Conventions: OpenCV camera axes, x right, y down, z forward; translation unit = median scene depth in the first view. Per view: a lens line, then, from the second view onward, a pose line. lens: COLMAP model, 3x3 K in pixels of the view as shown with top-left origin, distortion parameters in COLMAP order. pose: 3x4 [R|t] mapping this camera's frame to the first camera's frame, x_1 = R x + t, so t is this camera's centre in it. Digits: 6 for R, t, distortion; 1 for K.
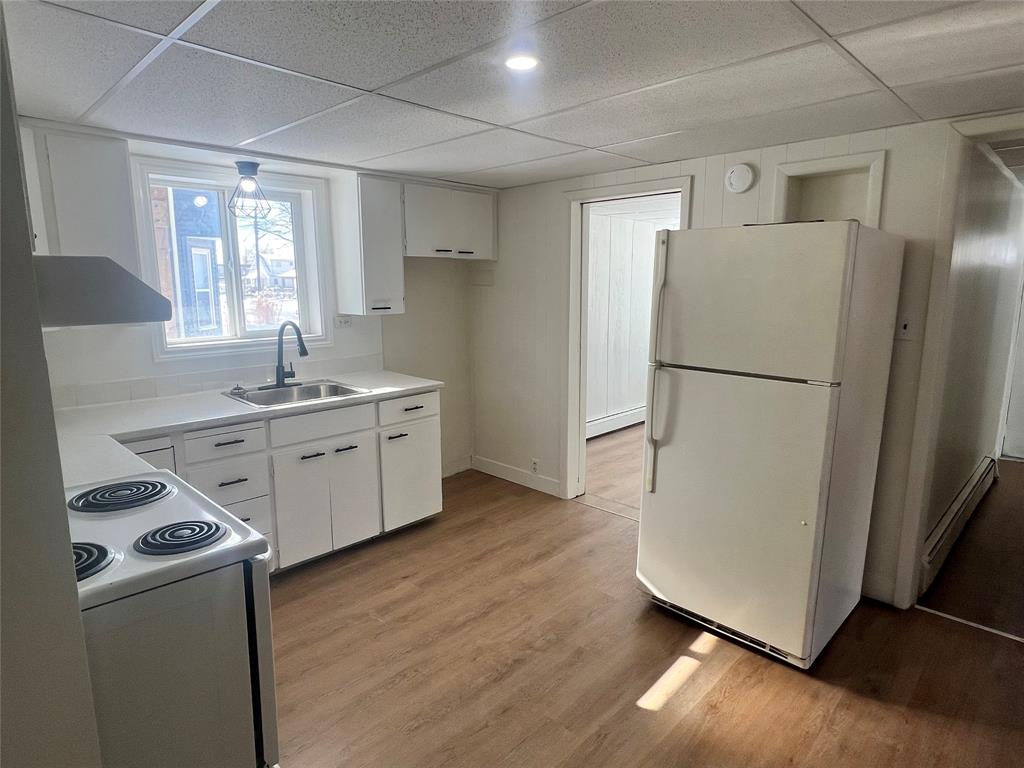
lens RADIAL K [[587.0, 0, 510.1], [0, 587.0, 383.9], [0, 0, 1]] dist [0.006714, -0.000737]
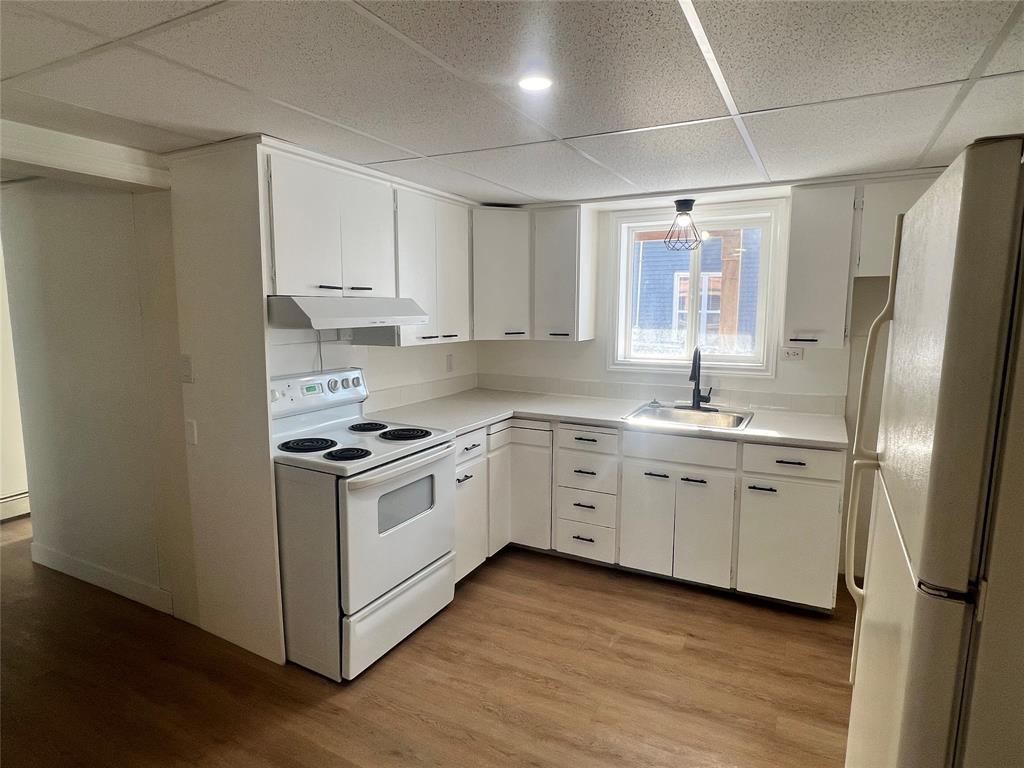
lens RADIAL K [[587.0, 0, 512.2], [0, 587.0, 386.4], [0, 0, 1]] dist [0.006714, -0.000737]
pose [[0.291389, 0.128985, -0.947869, 0.535385], [-0.169246, 0.982188, 0.081626, -0.070455], [0.941514, 0.136638, 0.308029, 0.404768]]
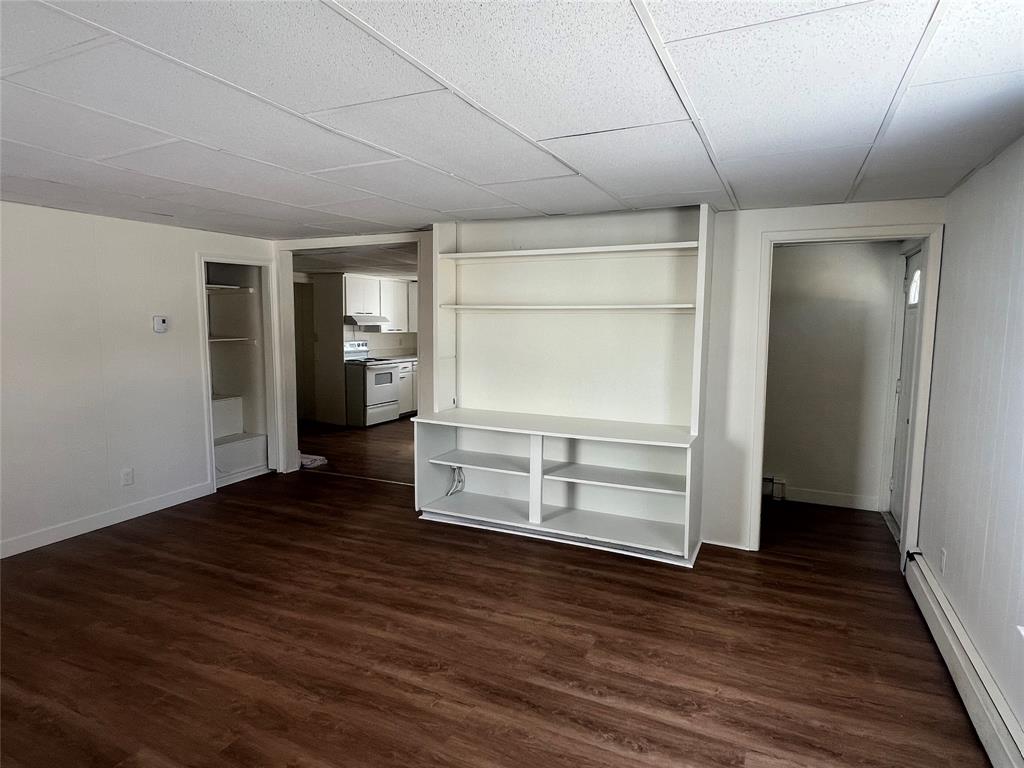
lens RADIAL K [[587.0, 0, 509.4], [0, 587.0, 381.6], [0, 0, 1]] dist [0.006714, -0.000737]
pose [[0.329743, 0.101629, -0.938585, 2.457972], [-0.175430, 0.983469, 0.044857, -0.028514], [0.927628, 0.149865, 0.342121, 0.158044]]
